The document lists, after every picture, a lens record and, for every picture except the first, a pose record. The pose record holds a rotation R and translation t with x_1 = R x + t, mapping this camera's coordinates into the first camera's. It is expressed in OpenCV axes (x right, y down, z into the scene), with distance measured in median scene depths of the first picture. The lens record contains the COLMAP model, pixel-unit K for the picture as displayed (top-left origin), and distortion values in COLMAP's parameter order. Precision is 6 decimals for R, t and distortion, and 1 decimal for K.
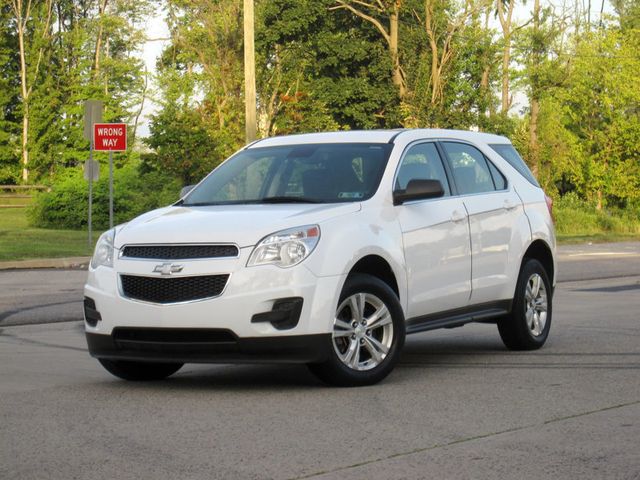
lens RADIAL K [[1785.6, 0, 320.0], [0, 1785.6, 240.0], [0, 0, 1]] dist [-0.026716, 0.036153]
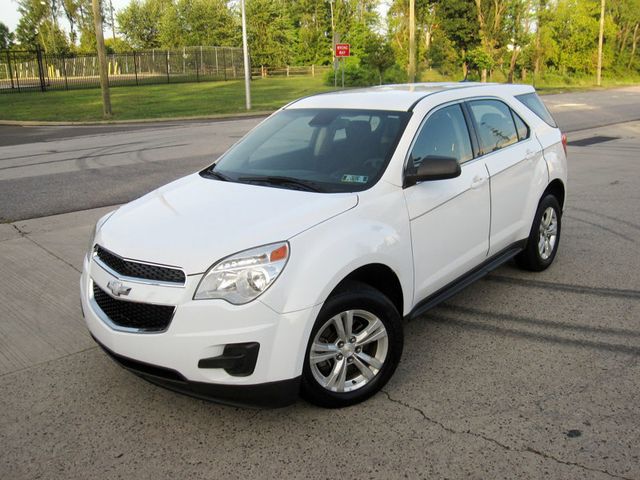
lens RADIAL K [[624.0, 0, 320.0], [0, 624.0, 240.0], [0, 0, 1]] dist [-0.073199, 0.021694]
pose [[0.979005, 0.042411, -0.199373, 0.011714], [0.009041, 0.968117, 0.250336, -0.013522], [0.203633, -0.246882, 0.947408, 0.123353]]
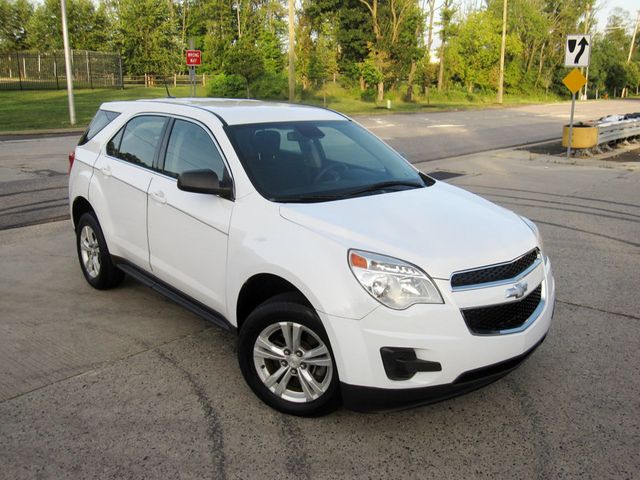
lens RADIAL K [[624.0, 0, 320.0], [0, 624.0, 240.0], [0, 0, 1]] dist [-0.073199, 0.021694]
pose [[0.995262, 0.043546, -0.086938, 0.052953], [-0.022065, 0.971931, 0.234228, -0.015650], [0.094698, -0.231200, 0.968287, 0.192310]]
